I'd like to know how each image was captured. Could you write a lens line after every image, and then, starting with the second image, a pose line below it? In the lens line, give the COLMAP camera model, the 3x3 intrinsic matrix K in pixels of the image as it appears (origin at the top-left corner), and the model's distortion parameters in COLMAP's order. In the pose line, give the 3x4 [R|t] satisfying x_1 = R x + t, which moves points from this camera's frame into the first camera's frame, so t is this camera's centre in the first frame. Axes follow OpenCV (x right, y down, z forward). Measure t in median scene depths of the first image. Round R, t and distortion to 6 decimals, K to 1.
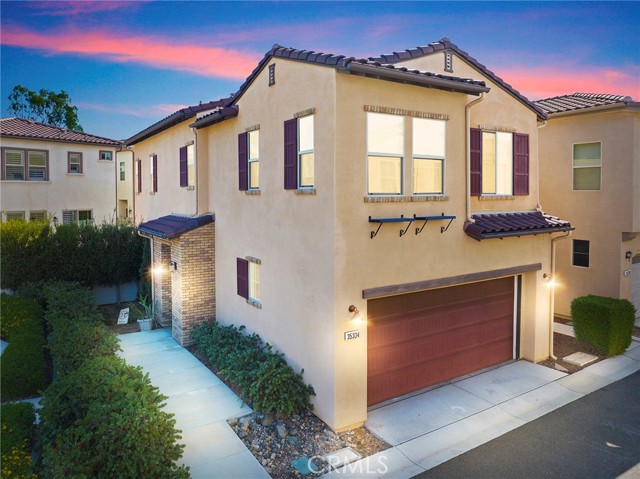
lens RADIAL K [[453.3, 0, 319.3], [0, 453.3, 208.8], [0, 0, 1]] dist [-0.004559, -0.000891]
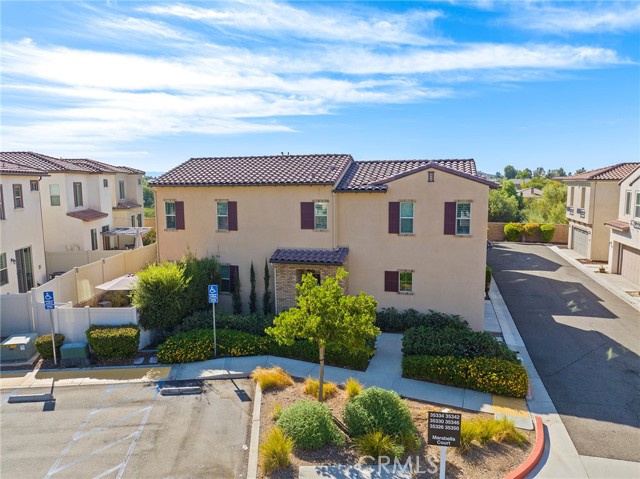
lens RADIAL K [[449.7, 0, 320.0], [0, 449.7, 239.5], [0, 0, 1]] dist [-0.035155, -0.001063]
pose [[0.744265, -0.088201, 0.662035, -1.472369], [0.026815, 0.994389, 0.102333, -0.194030], [-0.667346, -0.058411, 0.742454, -0.119870]]
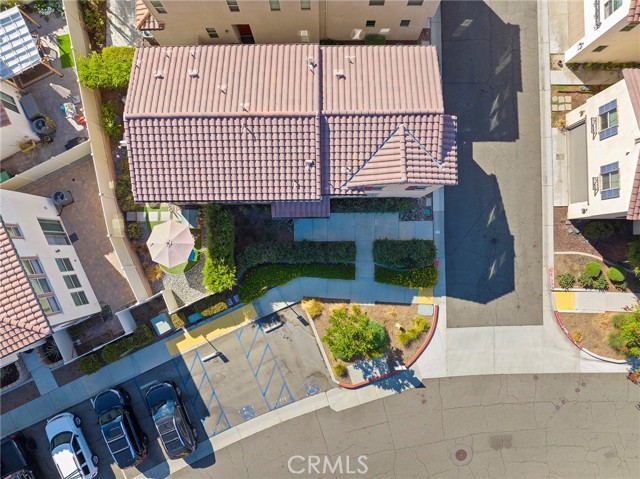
lens RADIAL K [[449.7, 0, 320.0], [0, 449.7, 239.5], [0, 0, 1]] dist [-0.035155, -0.001063]
pose [[0.534316, -0.844918, 0.024899, -0.522471], [0.031044, 0.049052, 0.998314, -2.126788], [-0.844714, -0.532642, 0.052439, 0.889363]]
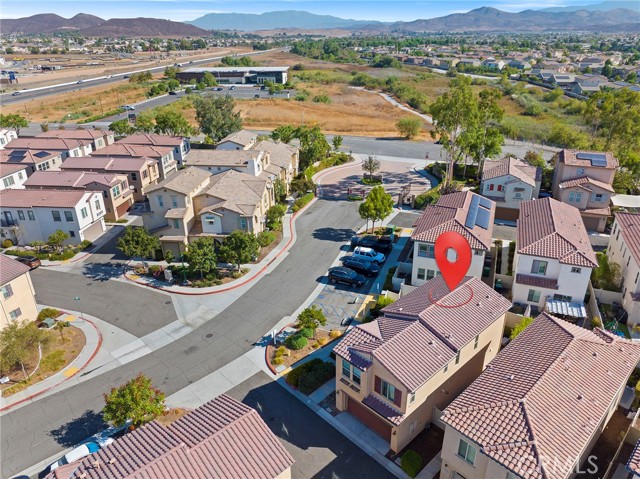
lens RADIAL K [[449.7, 0, 320.0], [0, 449.7, 239.5], [0, 0, 1]] dist [-0.035155, -0.001063]
pose [[0.186574, 0.412373, -0.891705, 2.400663], [-0.022747, 0.909213, 0.415710, -2.127132], [0.982177, -0.057277, 0.179016, 0.047873]]
